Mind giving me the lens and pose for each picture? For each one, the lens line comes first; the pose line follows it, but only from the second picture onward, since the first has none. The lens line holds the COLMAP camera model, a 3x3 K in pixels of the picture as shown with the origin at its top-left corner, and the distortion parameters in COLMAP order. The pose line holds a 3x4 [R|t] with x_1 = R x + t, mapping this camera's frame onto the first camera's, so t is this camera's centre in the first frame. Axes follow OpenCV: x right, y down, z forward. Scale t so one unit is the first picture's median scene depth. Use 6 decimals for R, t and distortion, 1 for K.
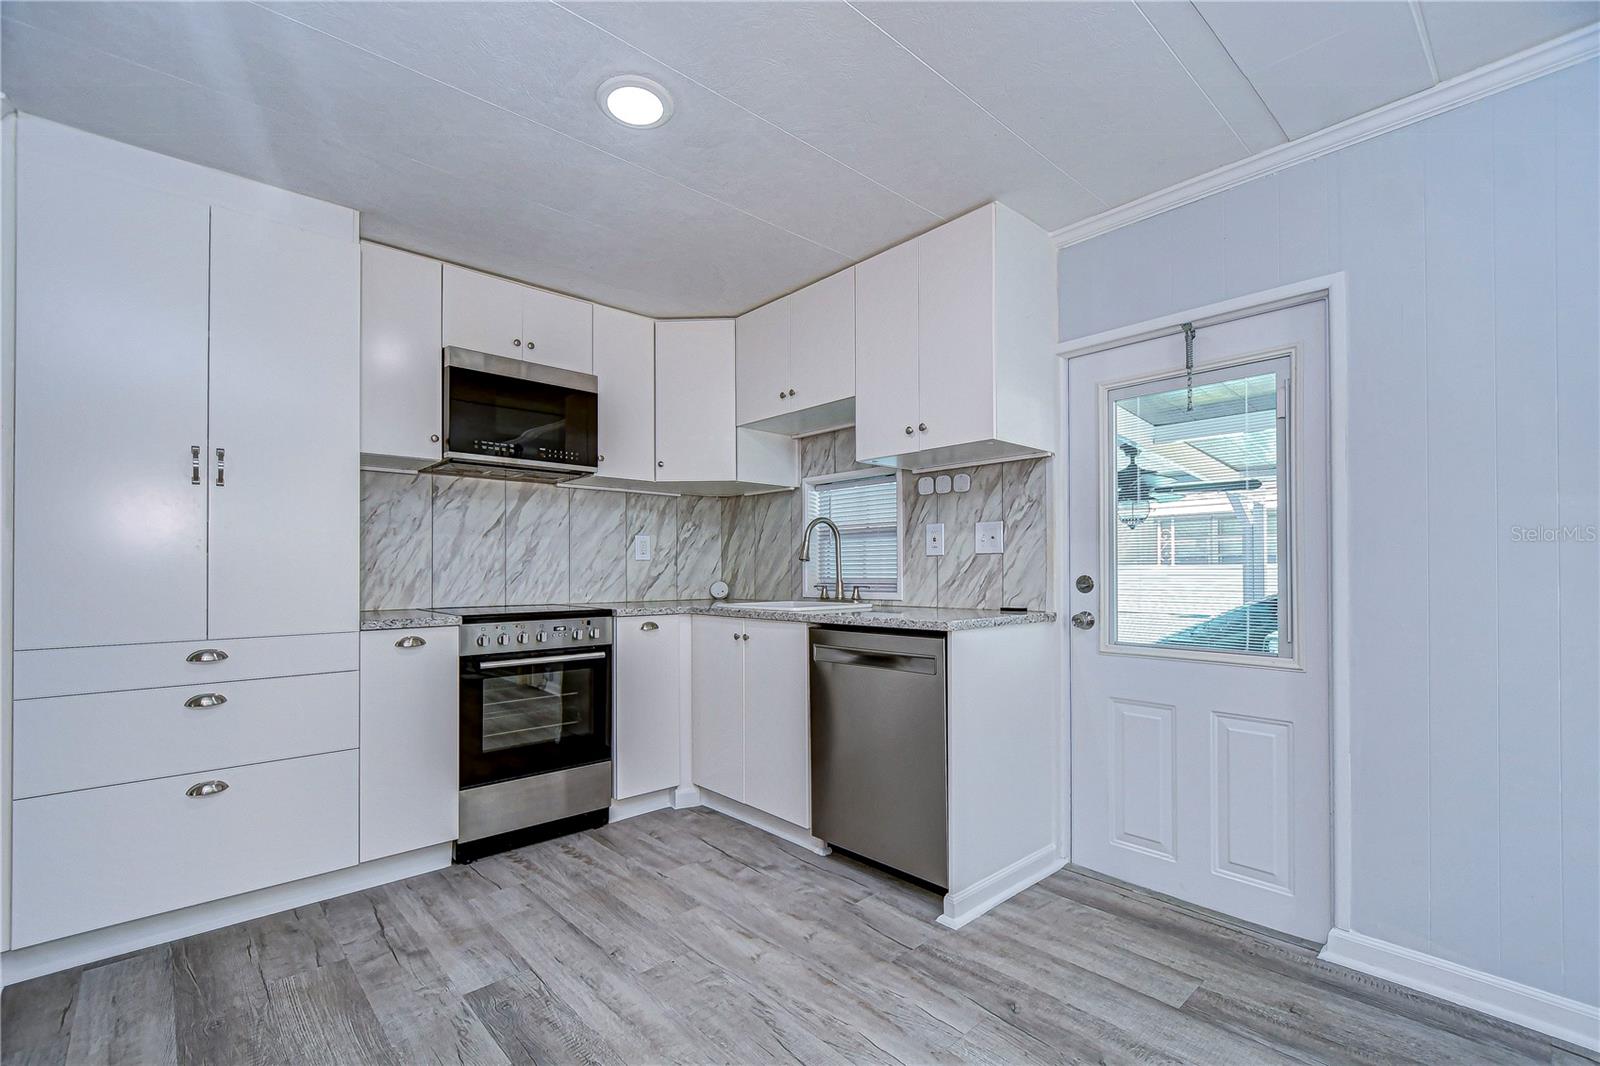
lens RADIAL K [[705.9, 0, 808.6], [0, 705.9, 567.3], [0, 0, 1]] dist [0.001823, -0.000494]
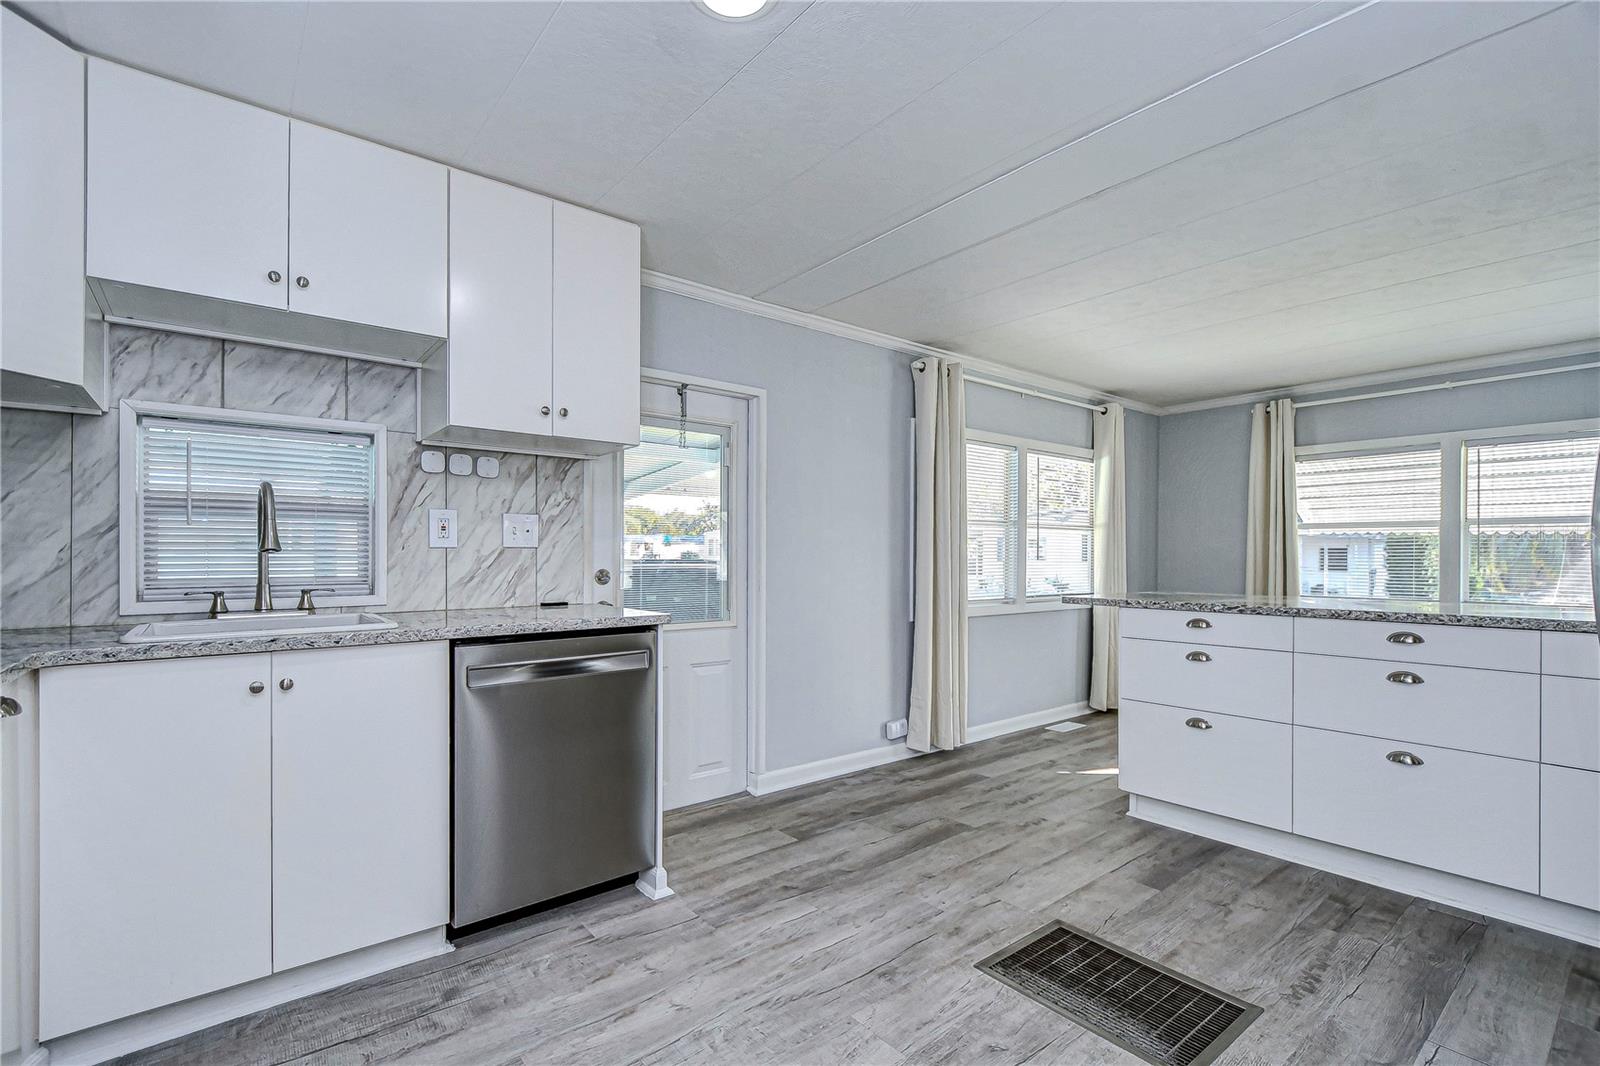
lens RADIAL K [[718.9, 0, 798.8], [0, 718.9, 556.0], [0, 0, 1]] dist [0.000726, -0.000647]
pose [[0.061429, 0.002303, 0.998109, -0.659104], [-0.007485, 0.999970, -0.001847, -0.008737], [-0.998083, -0.007357, 0.061444, 0.544060]]
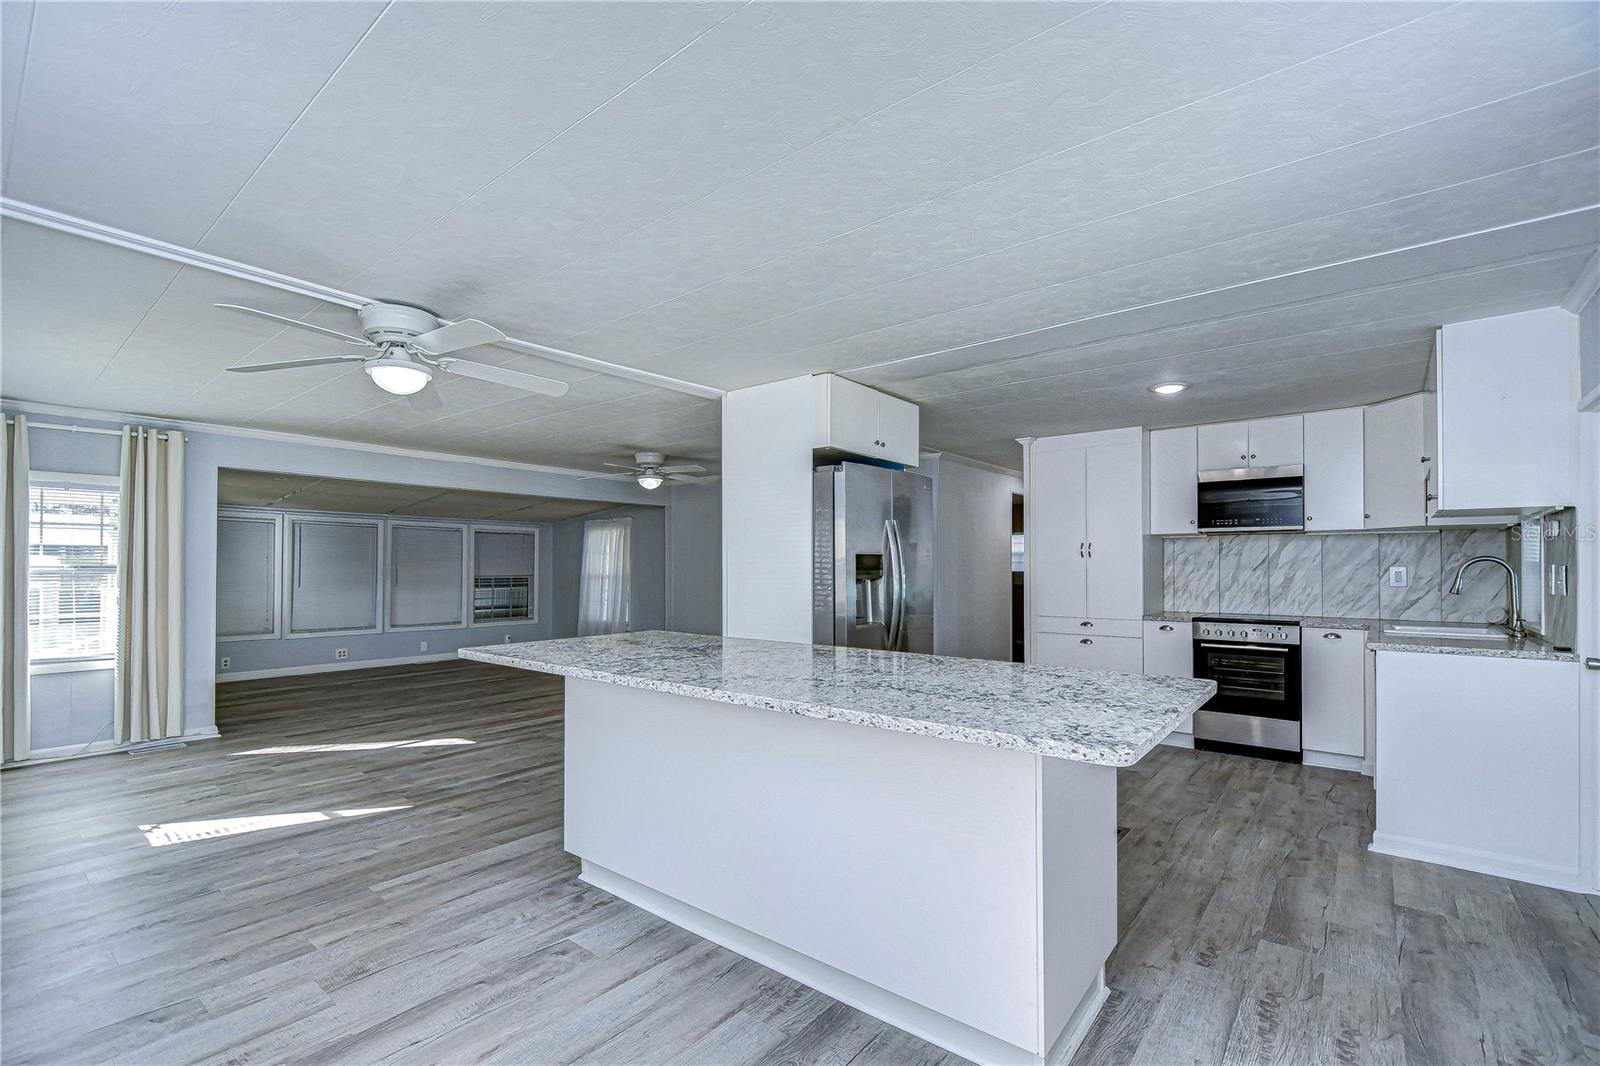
lens RADIAL K [[699.0, 0, 798.0], [0, 699.0, 560.0], [0, 0, 1]] dist [0.010036, -0.010131]
pose [[0.145244, -0.007641, -0.989366, 1.097553], [0.000114, 0.999970, -0.007706, -0.063444], [0.989396, 0.001006, 0.145241, -0.294798]]
